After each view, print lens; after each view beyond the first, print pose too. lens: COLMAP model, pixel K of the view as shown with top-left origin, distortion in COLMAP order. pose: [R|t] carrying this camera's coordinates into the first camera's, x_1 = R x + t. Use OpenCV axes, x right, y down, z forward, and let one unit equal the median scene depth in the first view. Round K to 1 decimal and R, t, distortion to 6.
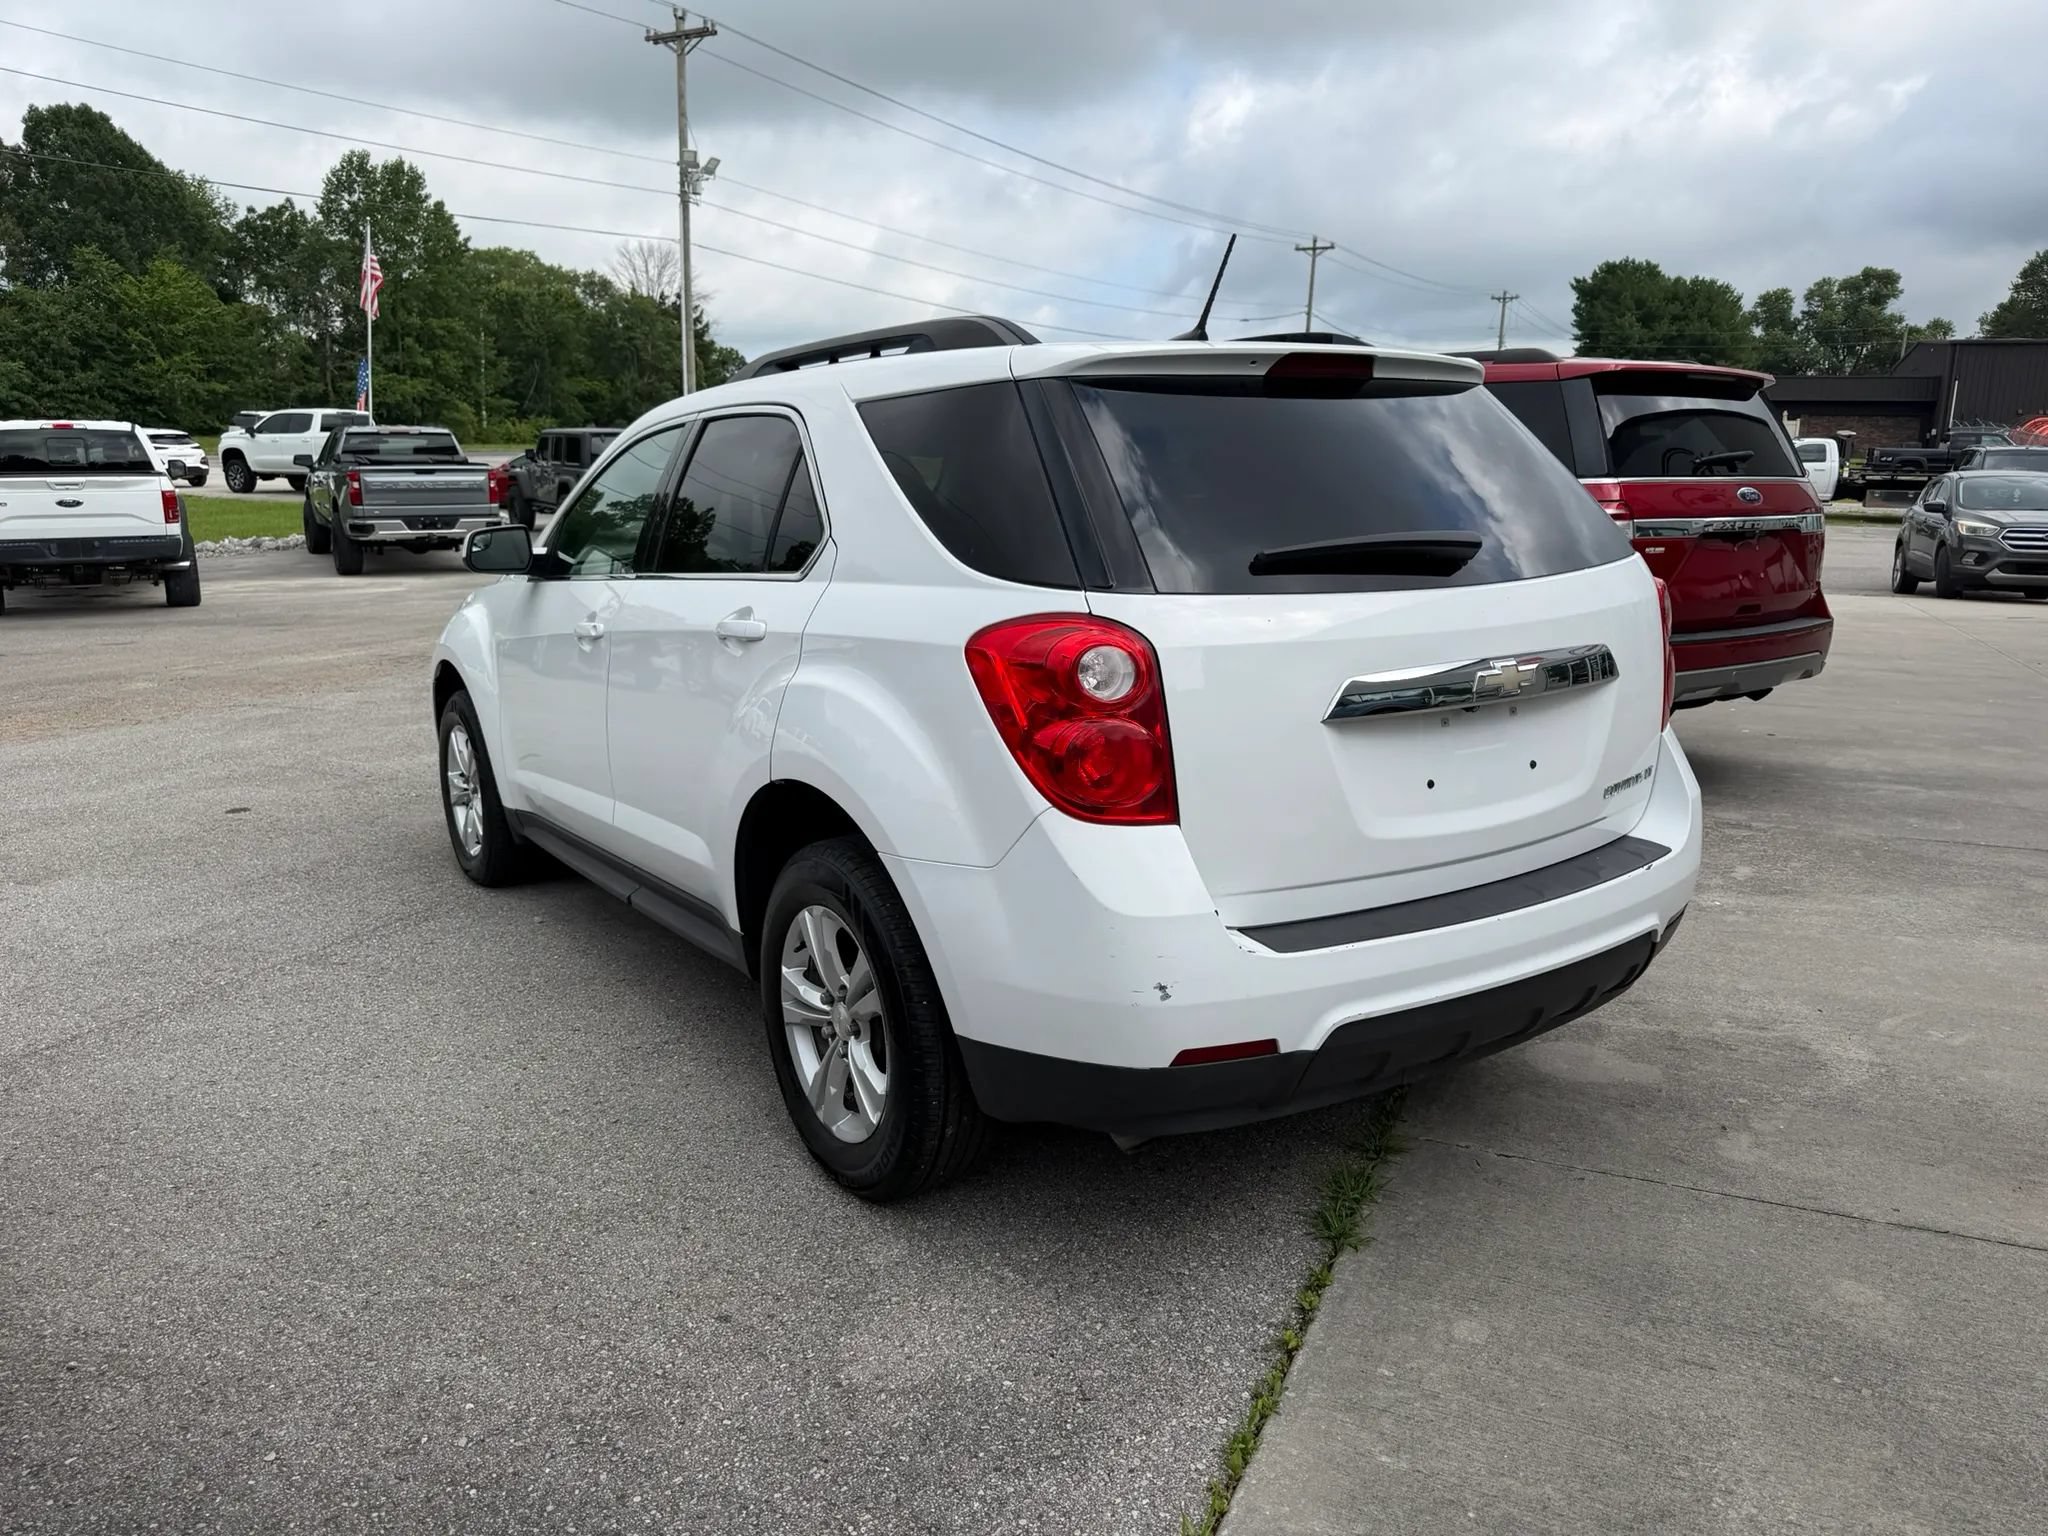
lens RADIAL K [[1466.3, 0, 1027.4], [0, 1466.3, 765.8], [0, 0, 1]] dist [0.015828, -0.022502]
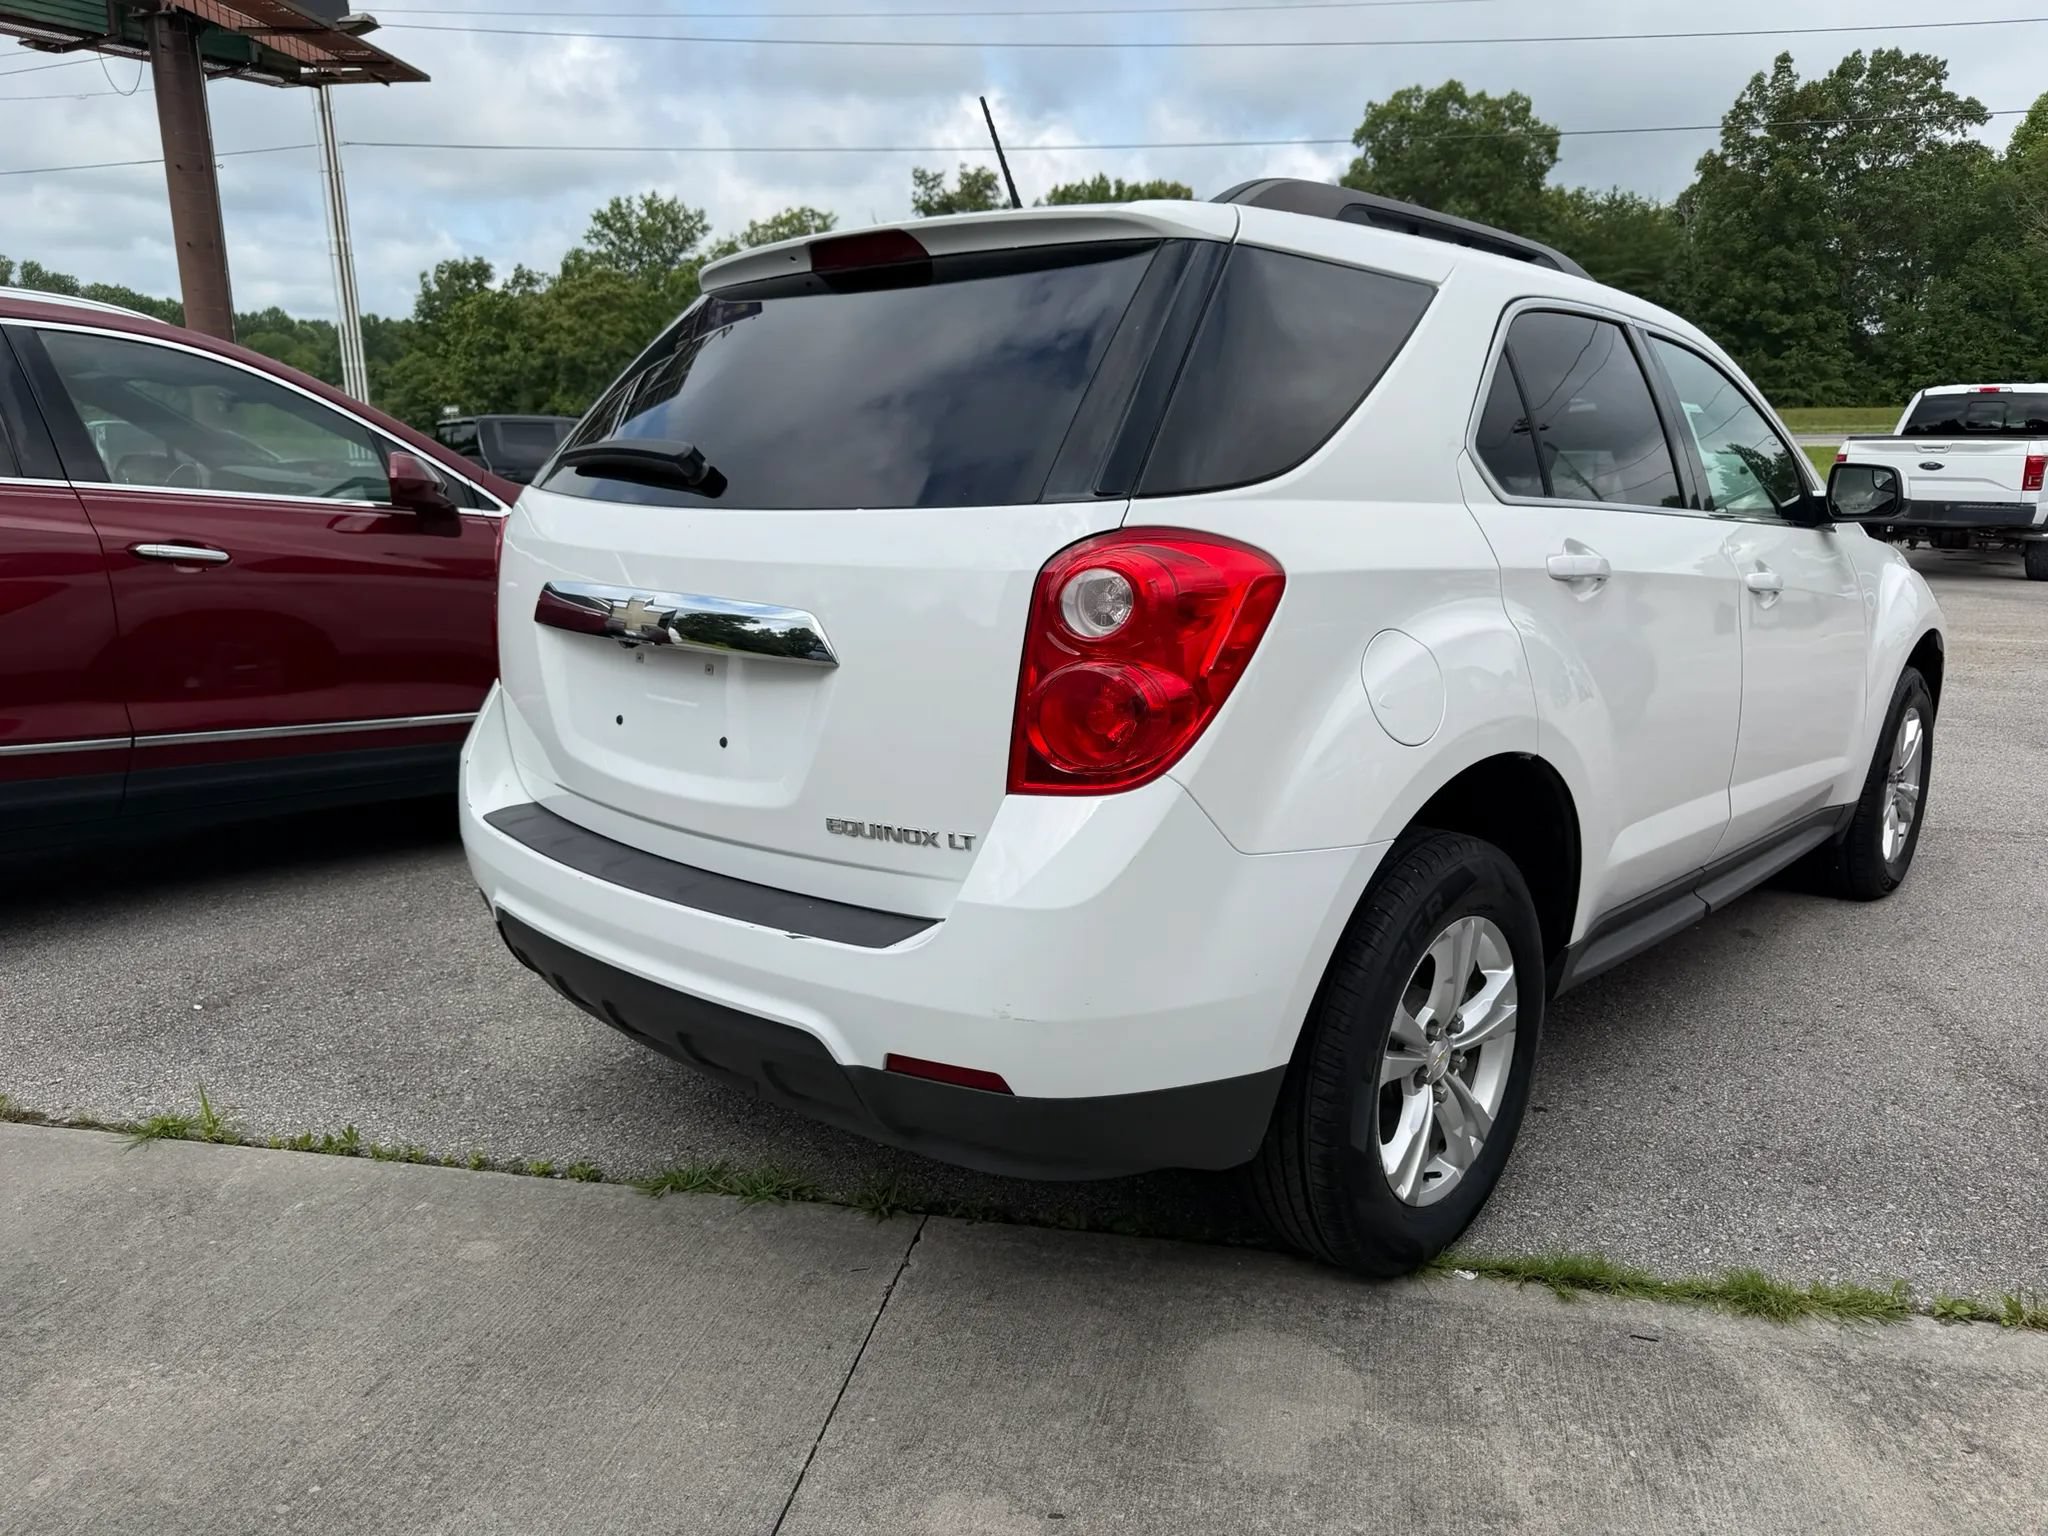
lens RADIAL K [[1466.3, 0, 1027.4], [0, 1466.3, 765.8], [0, 0, 1]] dist [0.015828, -0.022502]
pose [[0.216898, 0.212753, -0.952728, 1.036607], [-0.197090, 0.965408, 0.170715, -0.142627], [0.956092, 0.150745, 0.251326, 0.871809]]
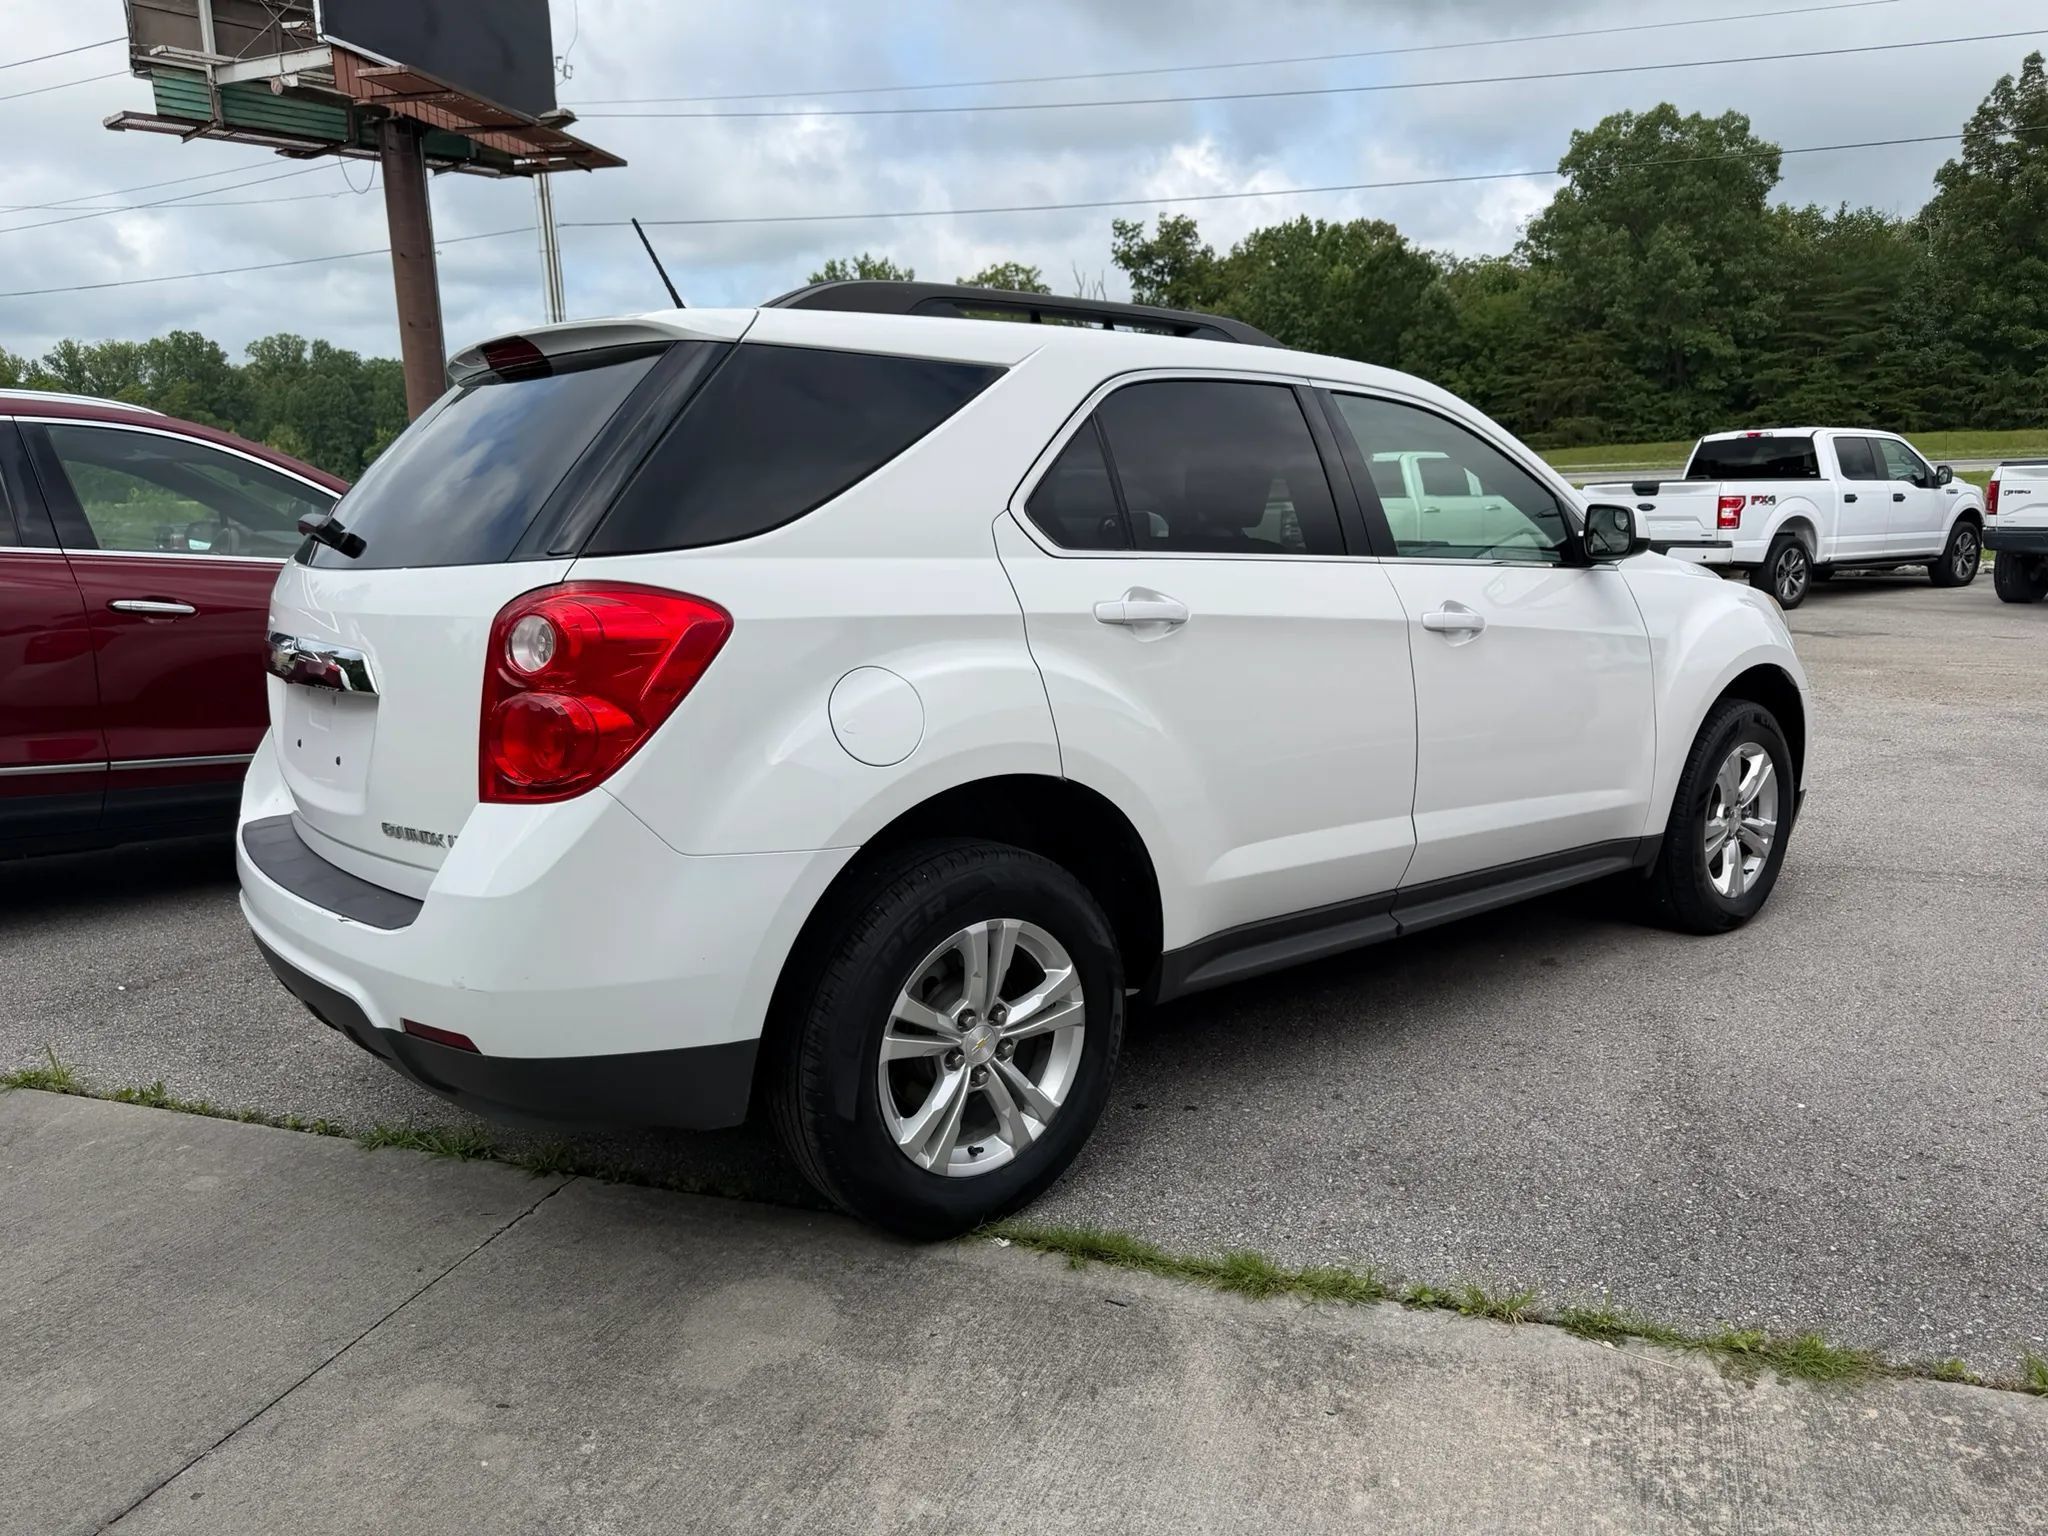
lens RADIAL K [[1508.4, 0, 1153.1], [0, 1508.4, 758.7], [0, 0, 1]] dist [0.027084, -0.035658]
pose [[0.075420, 0.180233, -0.980728, 1.239668], [-0.179067, 0.969989, 0.164489, -0.238766], [0.980942, 0.163210, 0.105431, 1.292044]]
